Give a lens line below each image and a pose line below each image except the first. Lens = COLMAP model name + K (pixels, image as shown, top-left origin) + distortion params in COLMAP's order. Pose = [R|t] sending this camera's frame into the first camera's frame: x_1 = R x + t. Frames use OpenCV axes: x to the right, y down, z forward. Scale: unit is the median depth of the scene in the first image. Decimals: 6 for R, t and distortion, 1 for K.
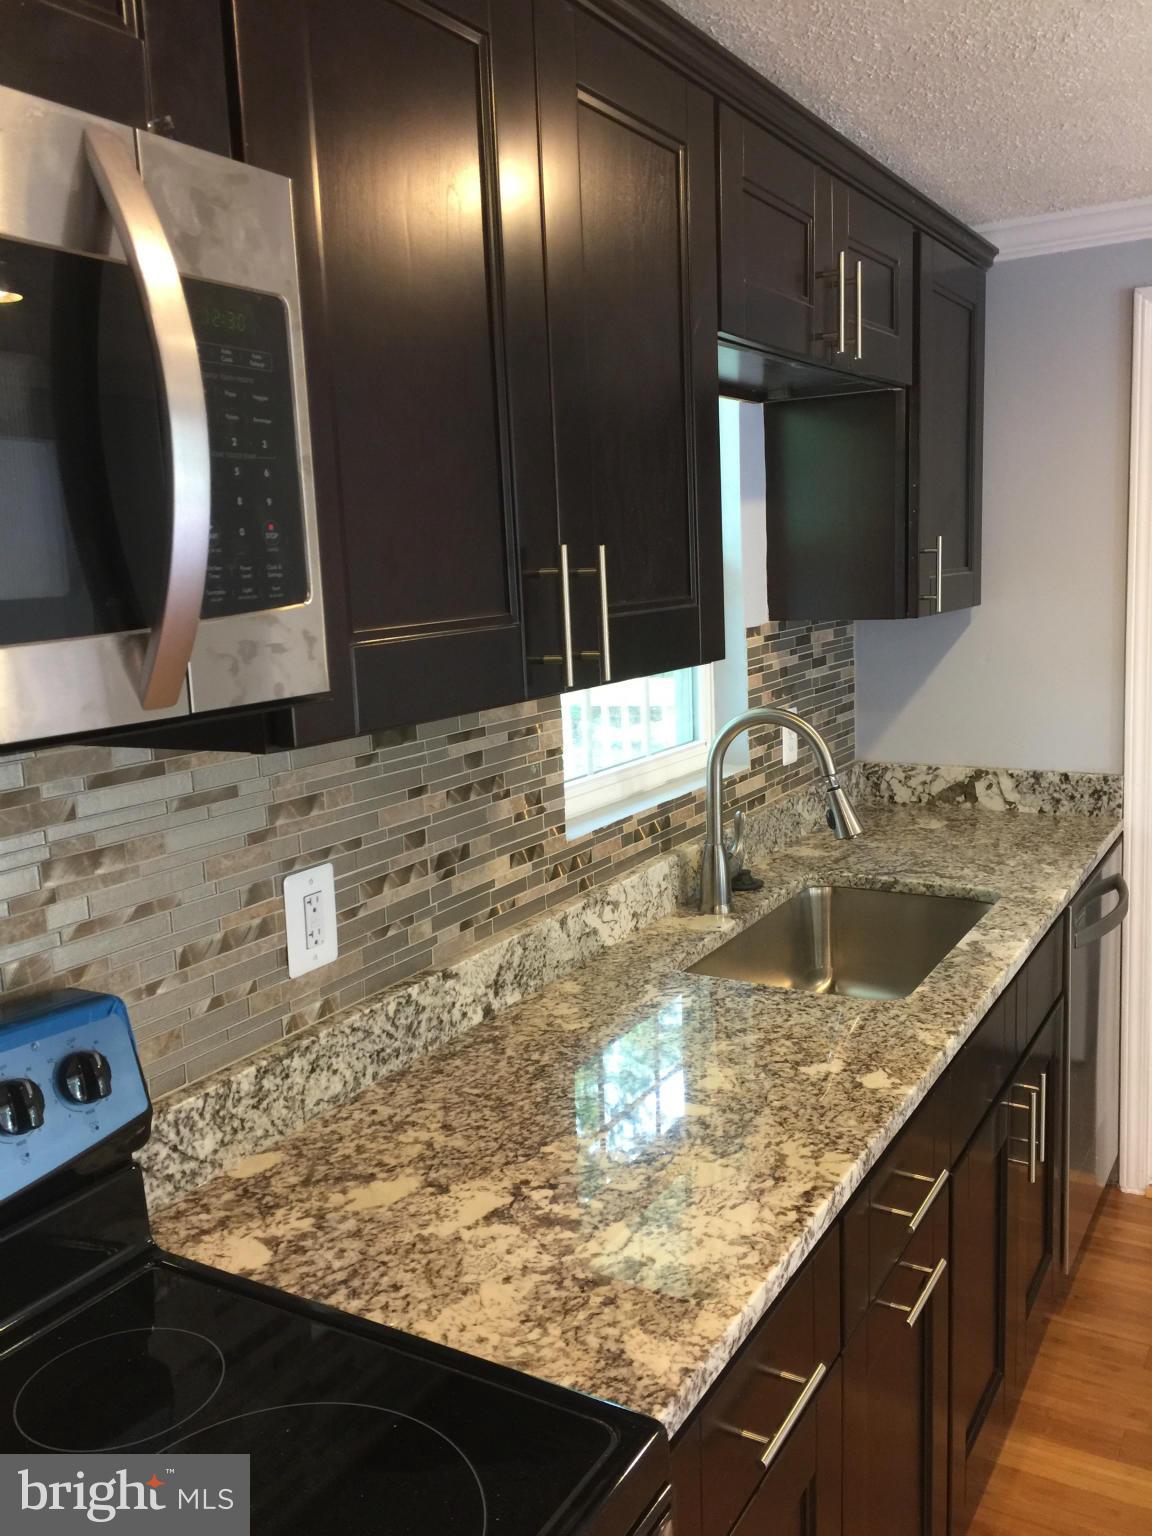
lens RADIAL K [[1306.2, 0, 578.5], [0, 1306.2, 764.0], [0, 0, 1]] dist [0.093340, -0.134242]
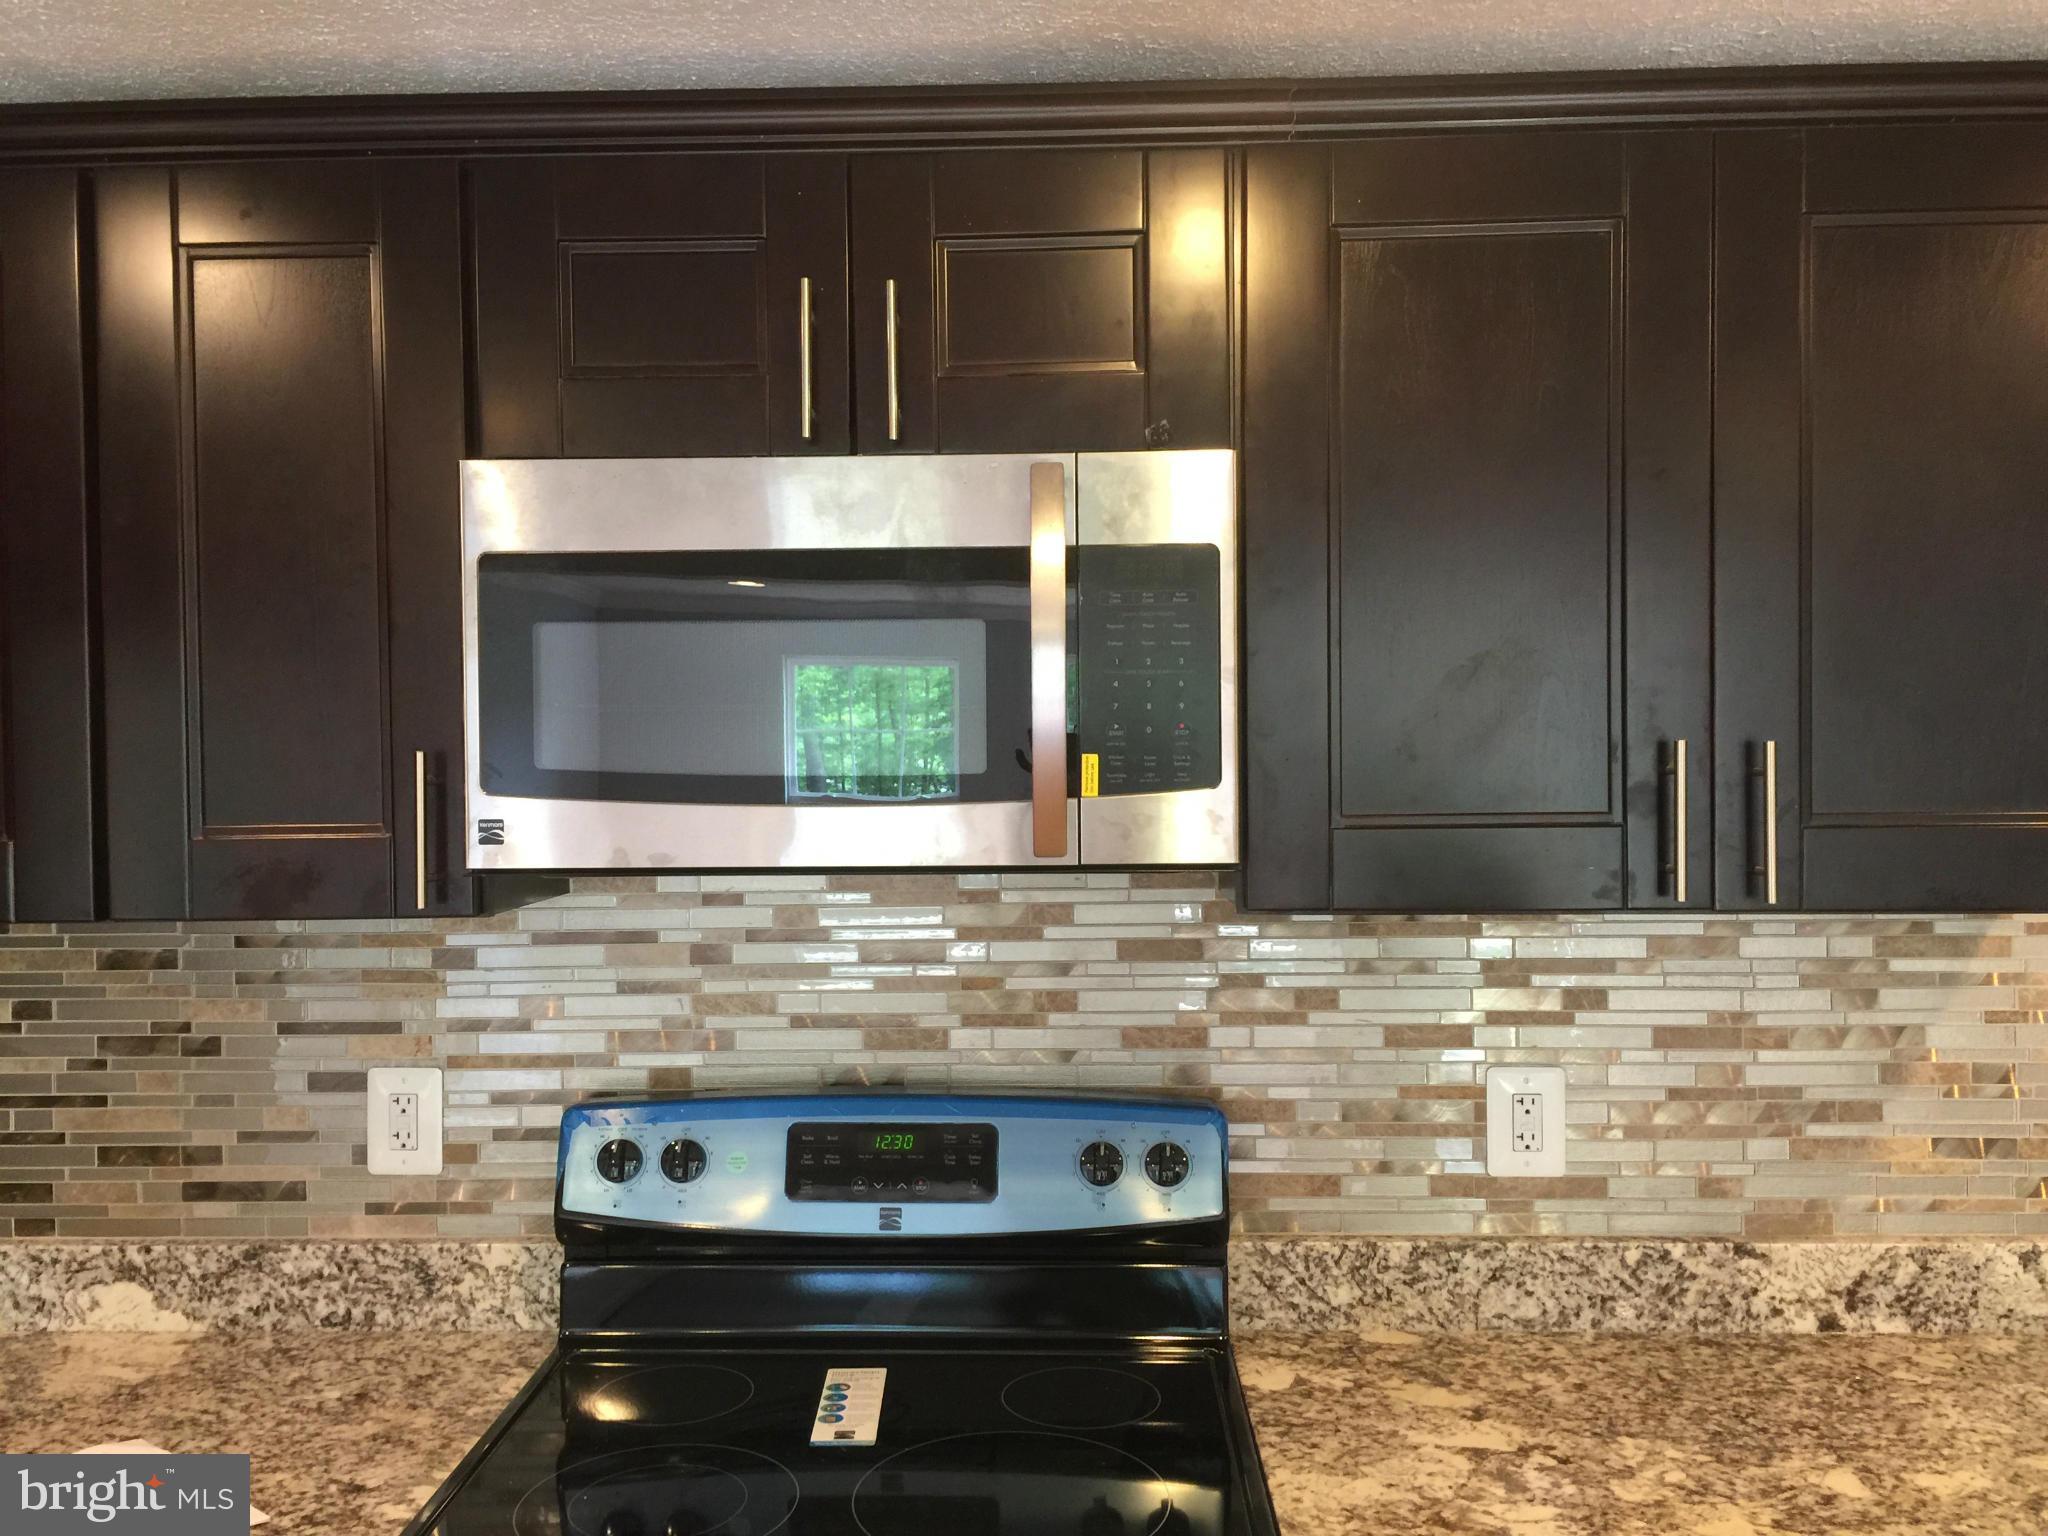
lens RADIAL K [[1741.6, 0, 1018.2], [0, 1741.6, 775.6], [0, 0, 1]] dist [0.093340, -0.134242]
pose [[0.471212, 0.051732, -0.880501, 0.769721], [-0.145837, 0.989108, -0.019934, -0.051882], [0.869880, 0.137803, 0.473624, 0.056713]]
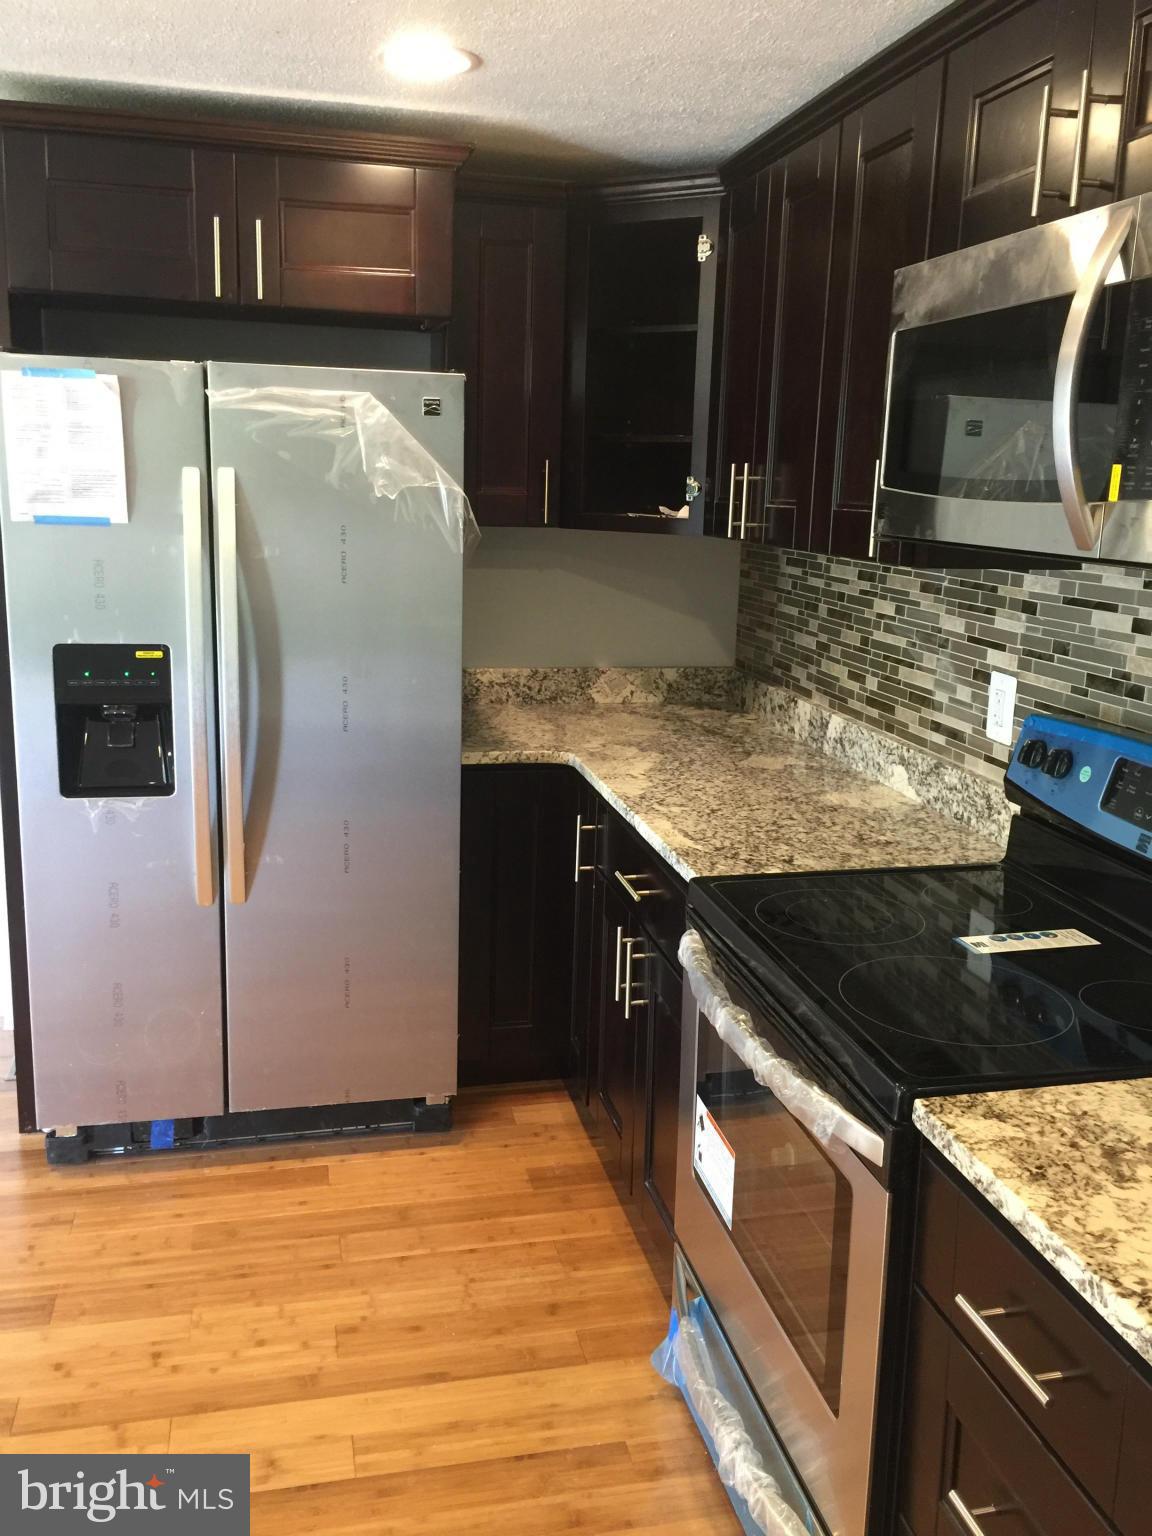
lens RADIAL K [[1307.5, 0, 577.0], [0, 1307.5, 742.0], [0, 0, 1]] dist [0.084309, -0.138626]
pose [[-0.731400, 0.153541, -0.664439, 0.801140], [-0.107309, 0.936273, 0.334481, -0.186224], [0.673453, 0.315939, -0.668314, 1.070533]]
